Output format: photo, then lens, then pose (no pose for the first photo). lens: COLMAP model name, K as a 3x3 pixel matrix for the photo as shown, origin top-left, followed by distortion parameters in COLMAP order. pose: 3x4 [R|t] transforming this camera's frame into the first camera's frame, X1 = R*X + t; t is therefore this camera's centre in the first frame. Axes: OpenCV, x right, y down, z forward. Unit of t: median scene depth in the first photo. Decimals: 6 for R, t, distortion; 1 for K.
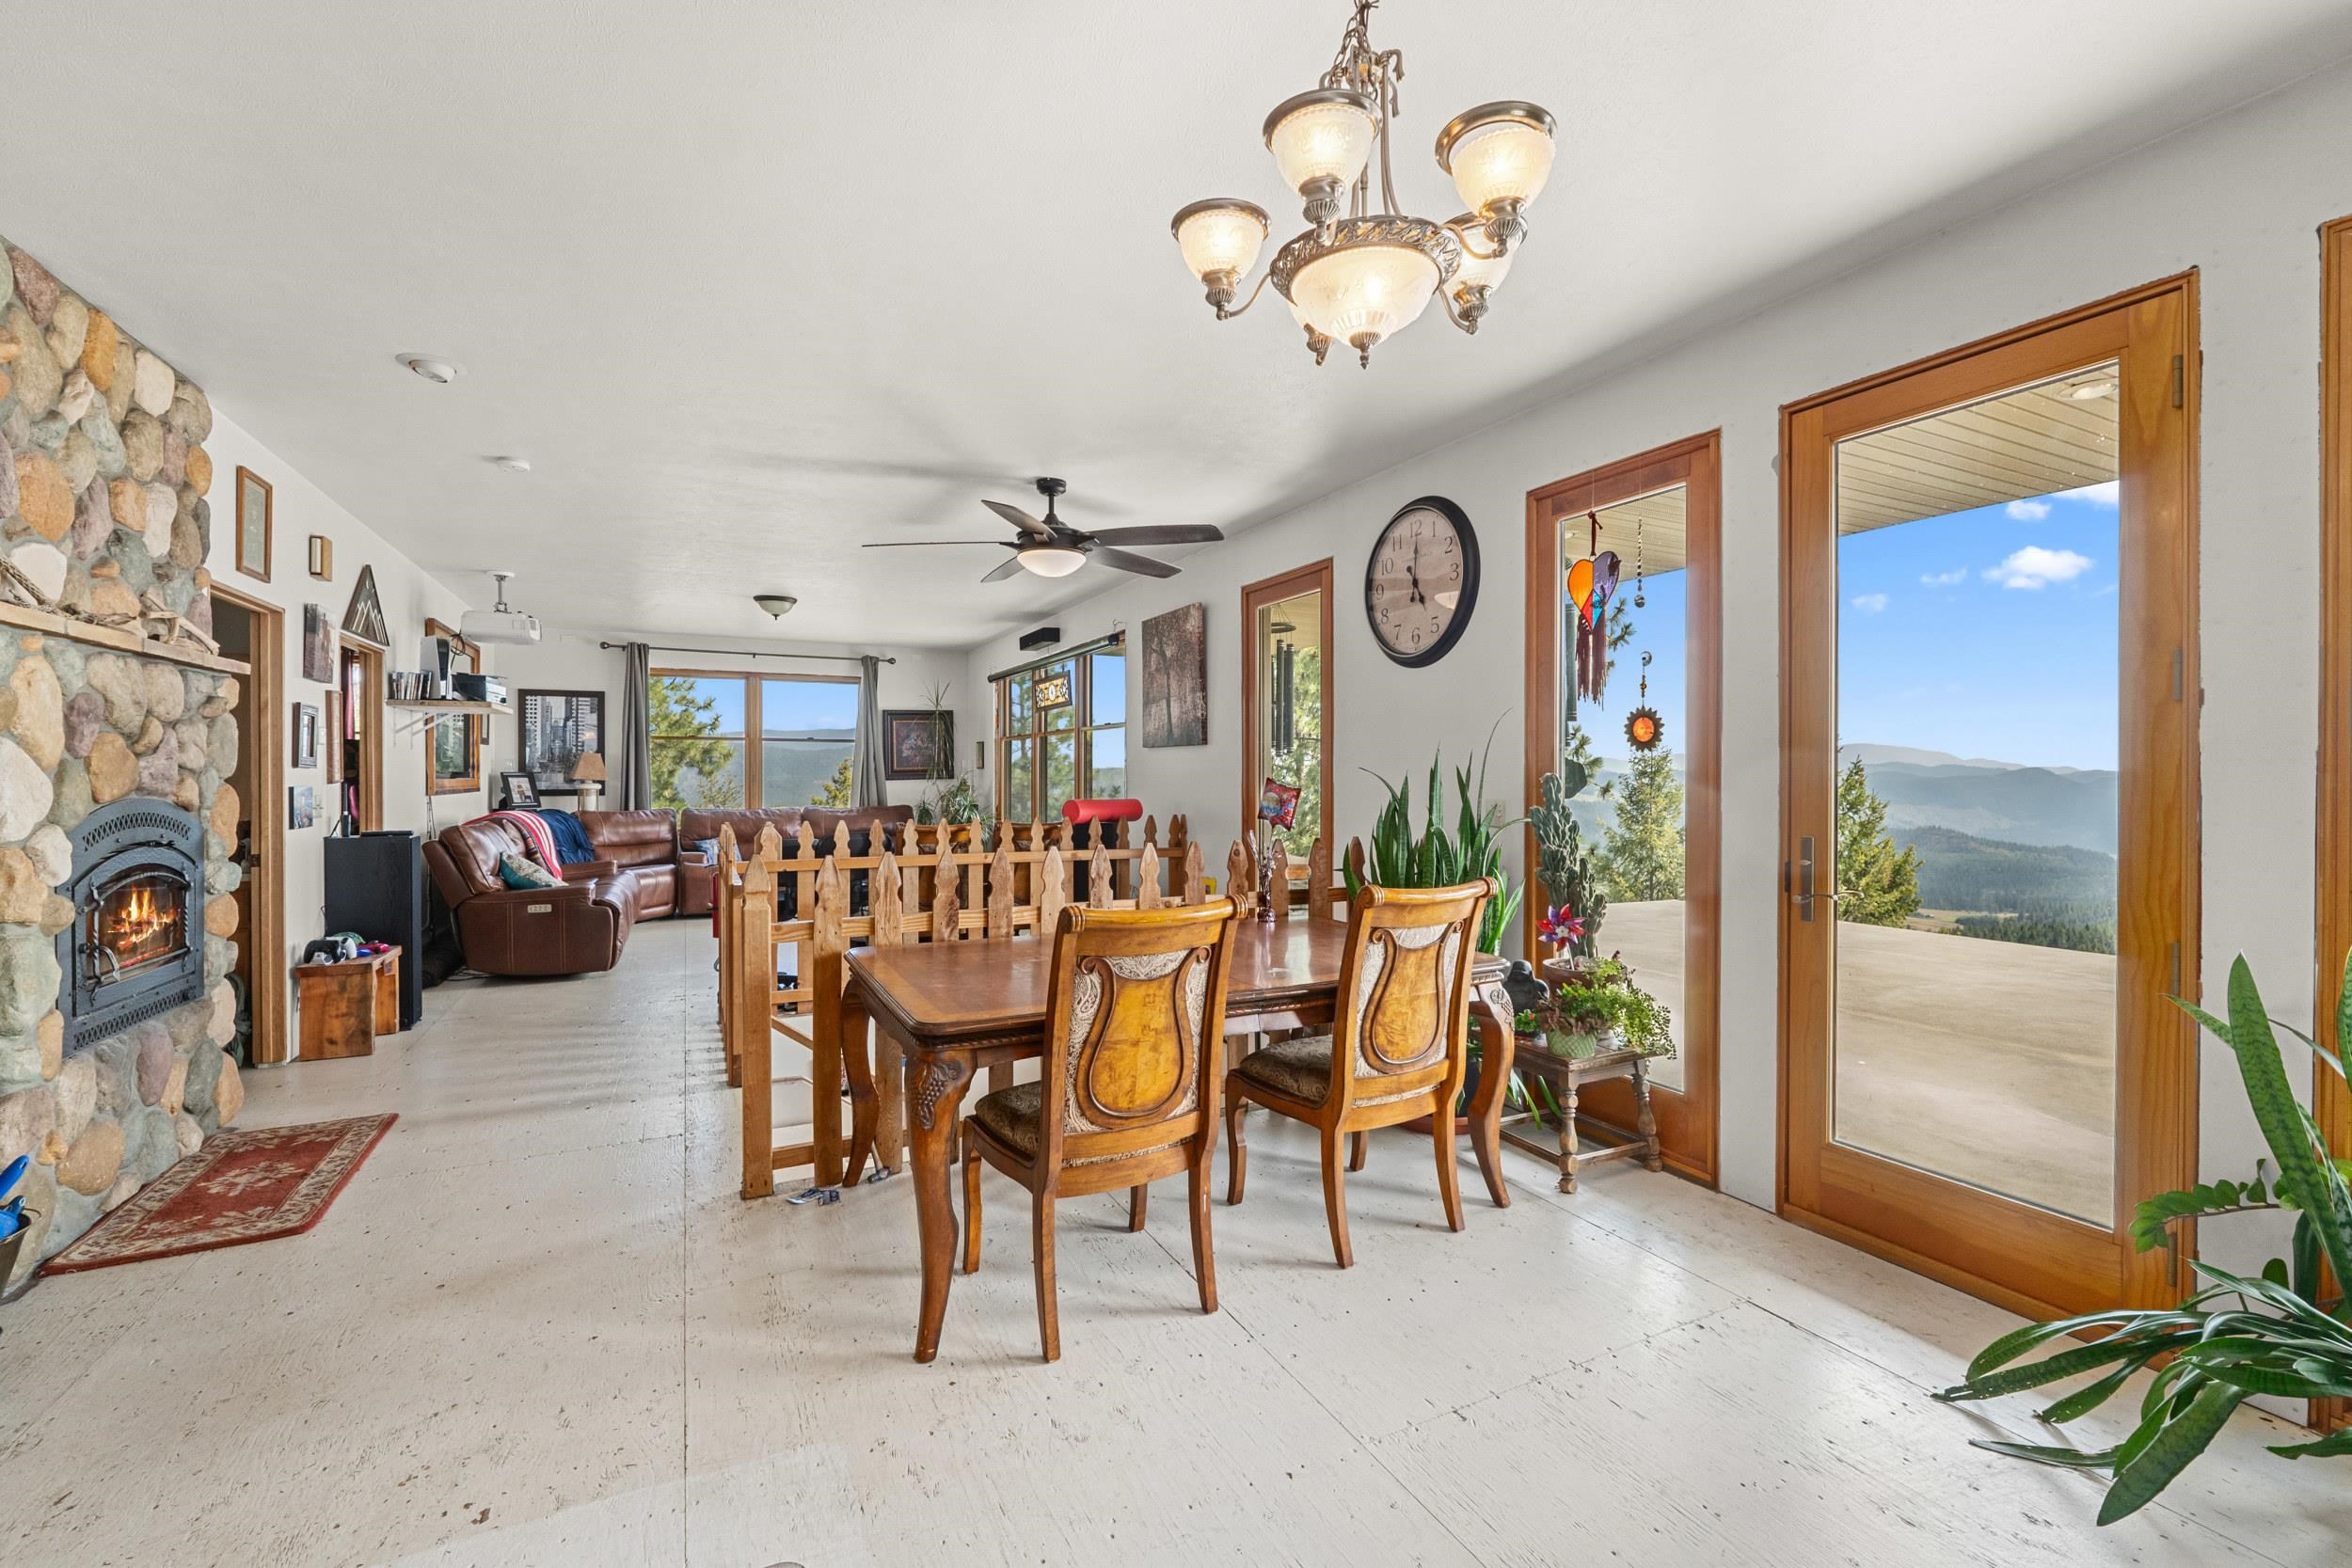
lens RADIAL K [[993.2, 0, 1176.0], [0, 993.2, 784.0], [0, 0, 1]] dist [-0.013194, -0.000093]
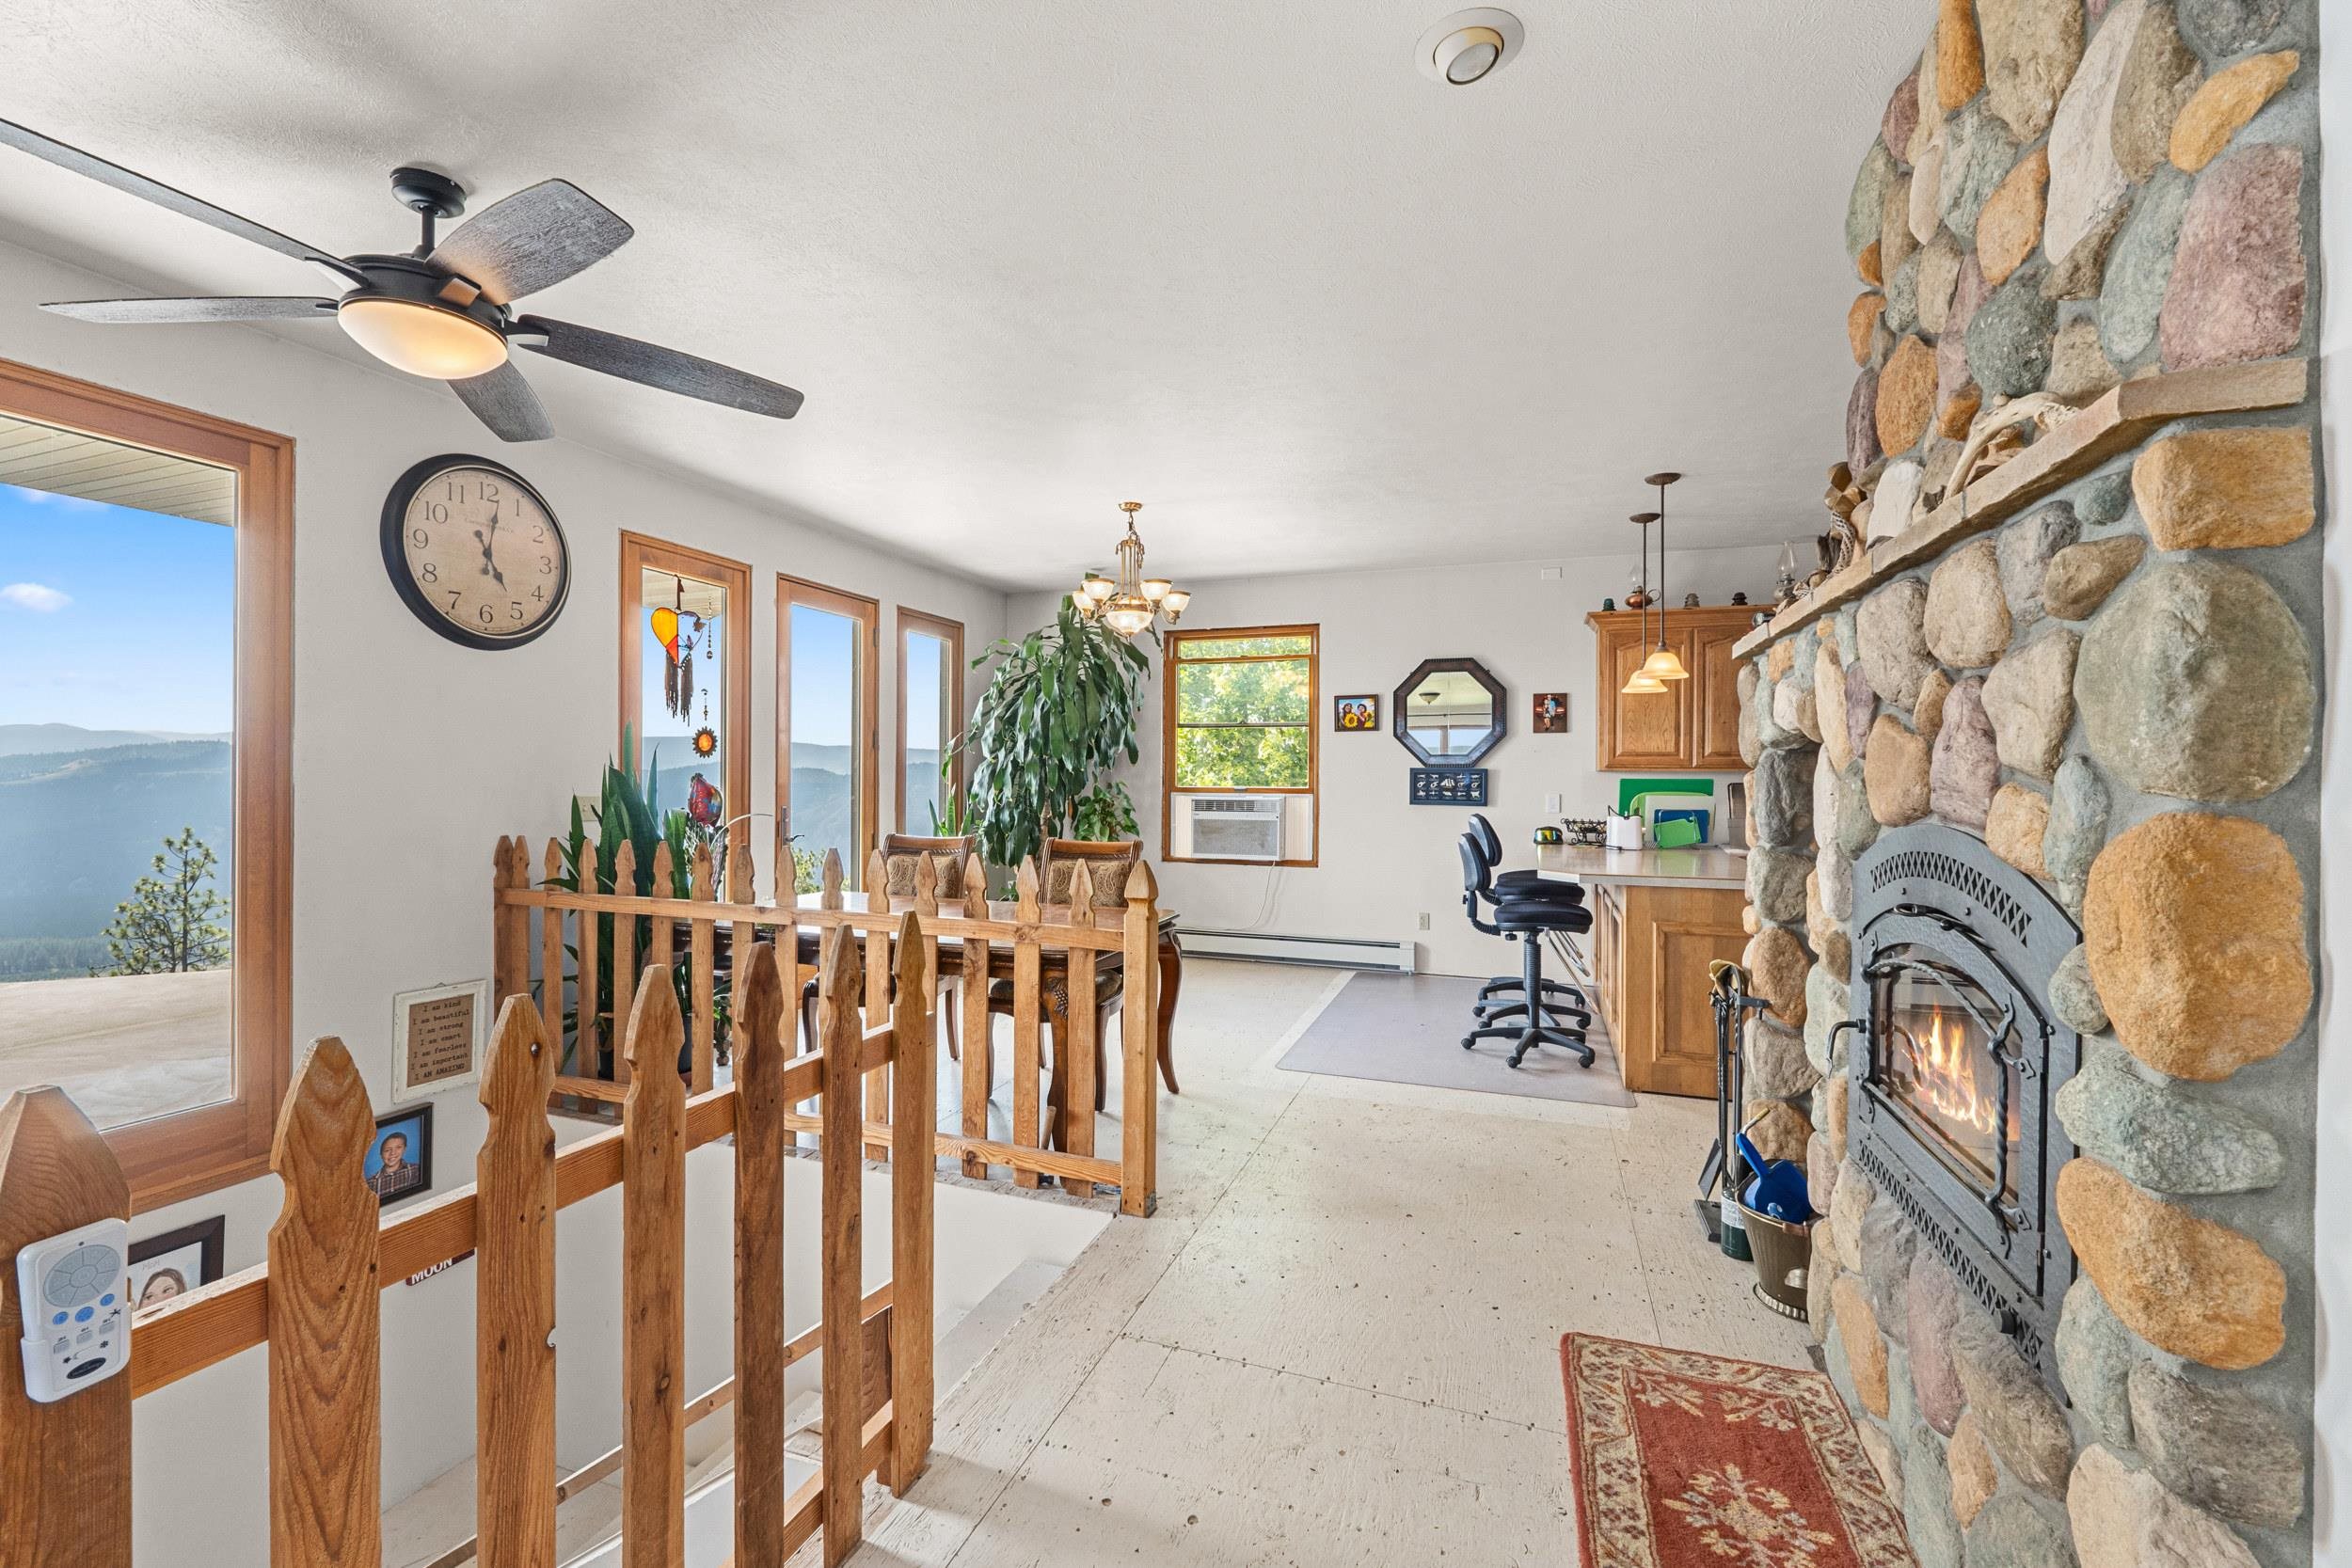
lens RADIAL K [[993.2, 0, 1176.0], [0, 993.2, 784.0], [0, 0, 1]] dist [-0.013194, -0.000093]
pose [[-0.697142, -0.009593, 0.716869, -0.364759], [-0.002808, 0.999939, 0.010650, -0.004063], [-0.716928, 0.005411, -0.697127, 0.527536]]
